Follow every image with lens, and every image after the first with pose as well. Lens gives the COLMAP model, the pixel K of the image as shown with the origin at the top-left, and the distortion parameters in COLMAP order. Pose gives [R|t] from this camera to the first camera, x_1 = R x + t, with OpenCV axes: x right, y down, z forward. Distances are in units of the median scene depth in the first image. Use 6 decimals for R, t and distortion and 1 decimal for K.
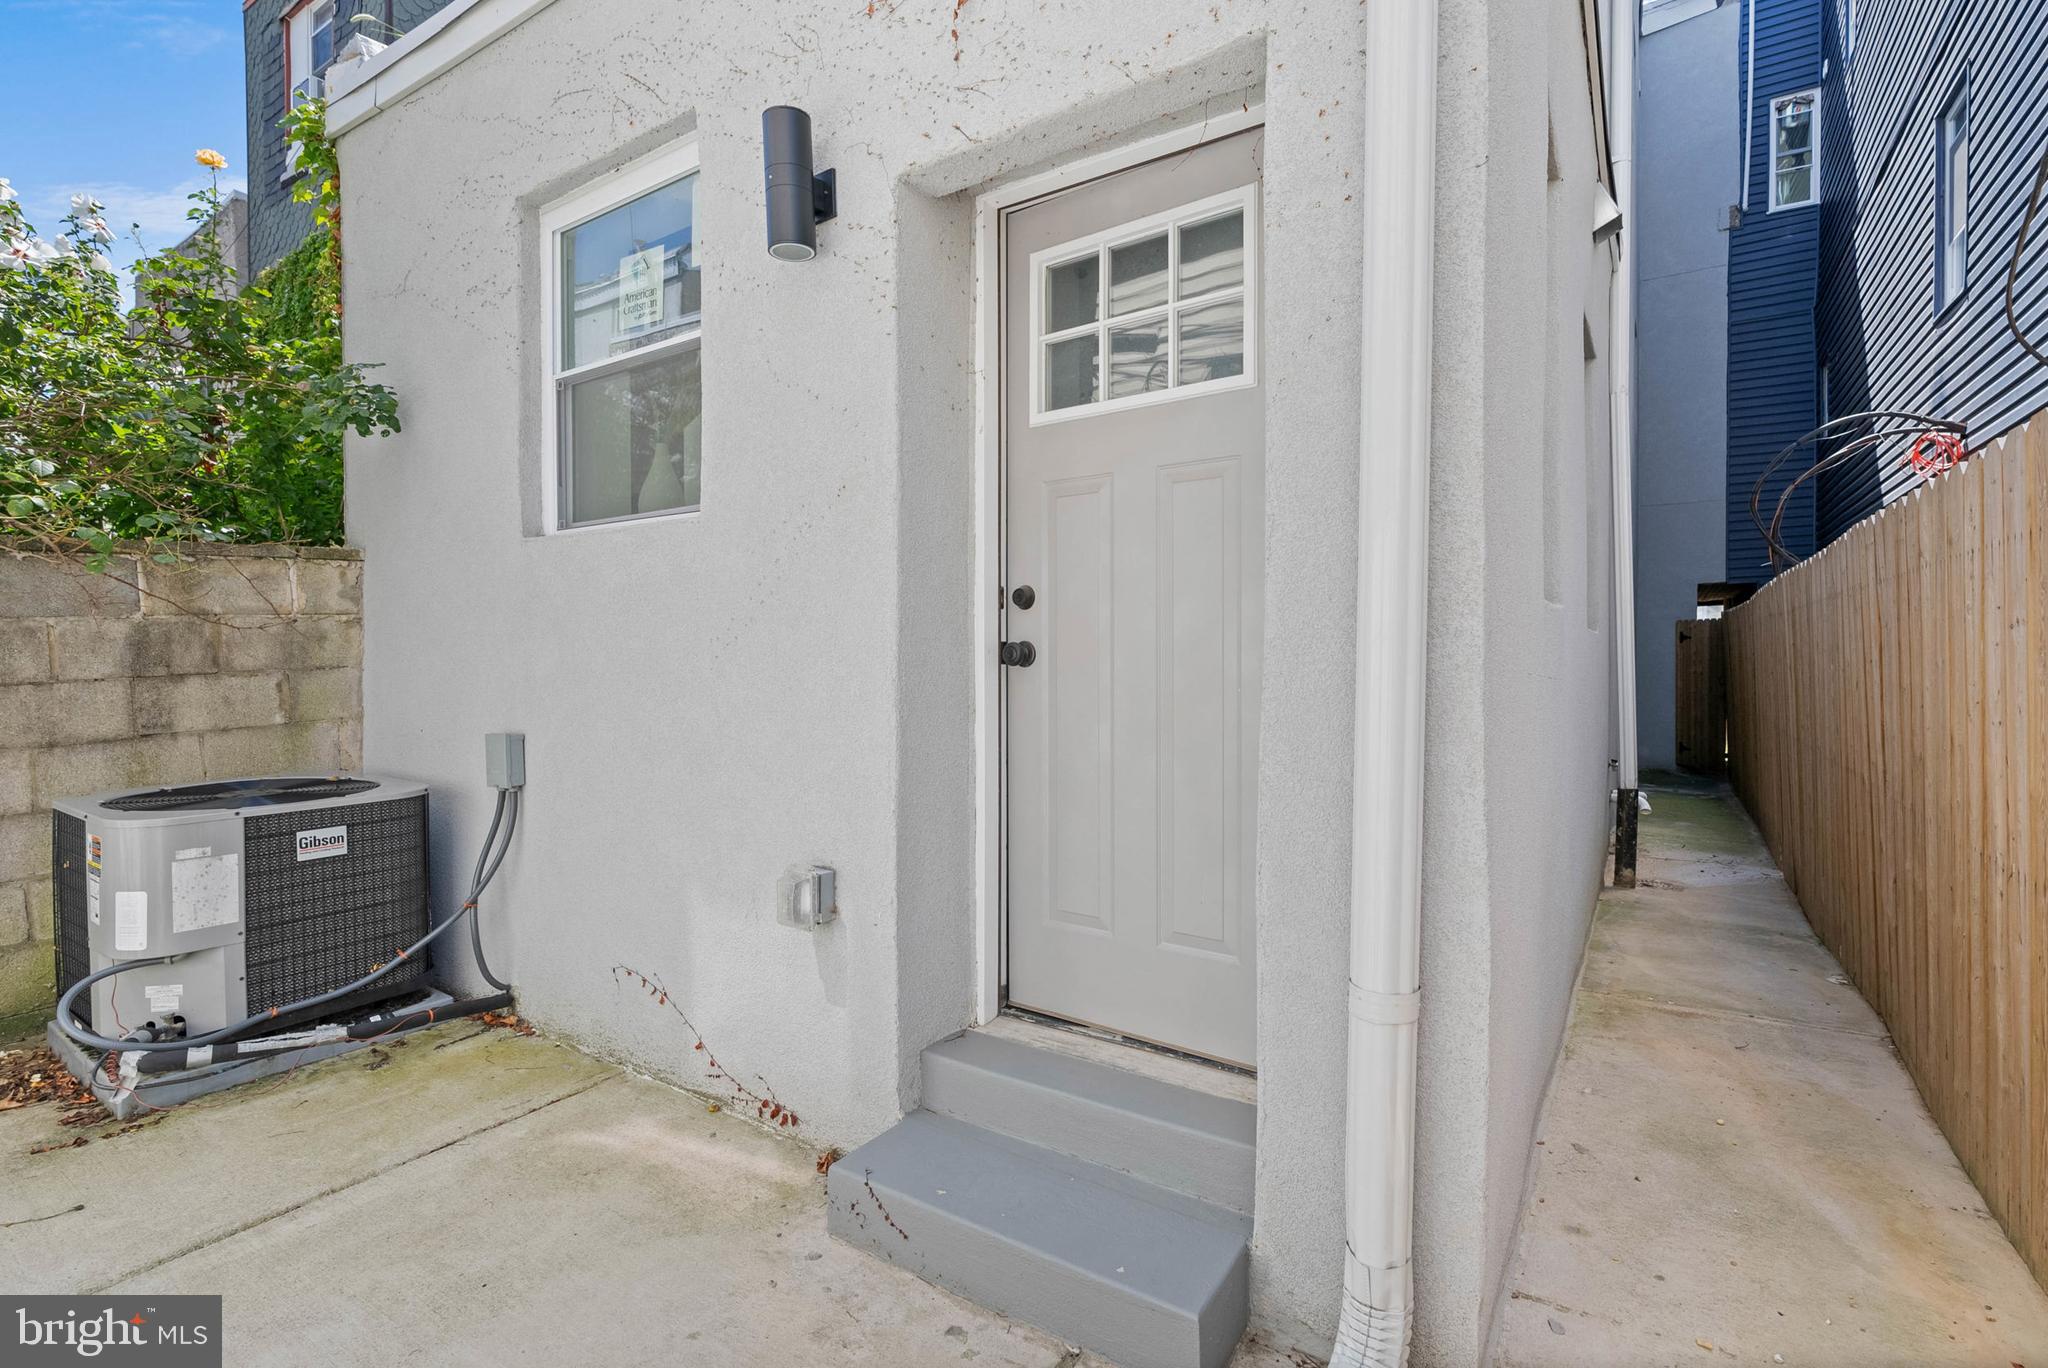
lens RADIAL K [[948.7, 0, 1029.1], [0, 948.7, 670.4], [0, 0, 1]] dist [-0.004167, -0.000505]
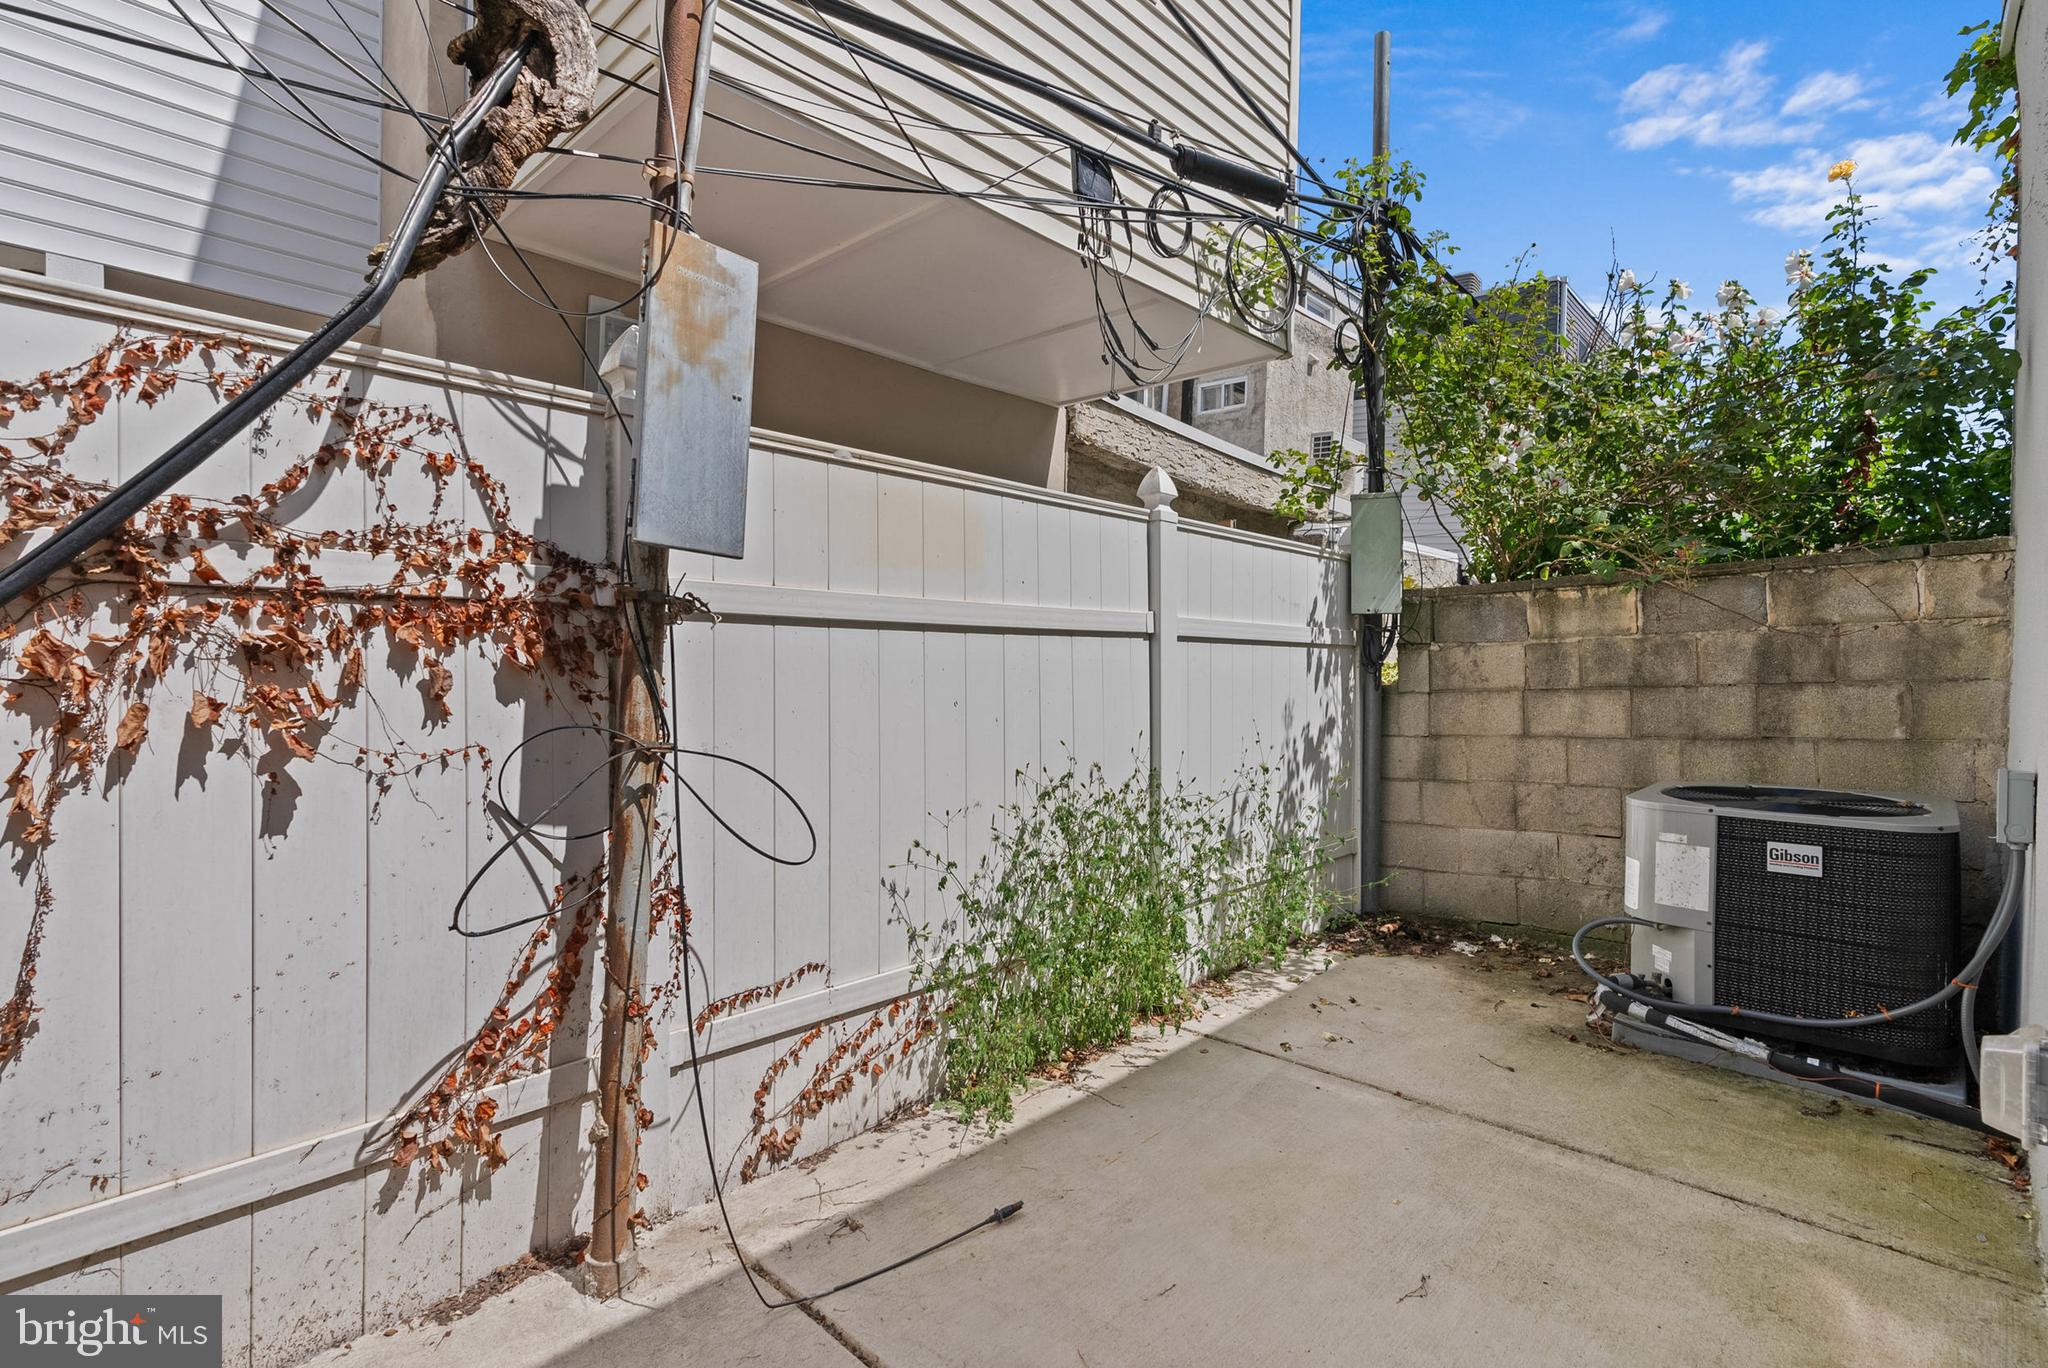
lens RADIAL K [[948.7, 0, 1030.2], [0, 948.7, 671.3], [0, 0, 1]] dist [-0.004167, -0.000505]
pose [[-0.170592, 0.009192, -0.985299, 0.291824], [-0.026014, 0.999566, 0.013829, -0.000365], [0.984998, 0.027991, -0.170279, 0.354467]]
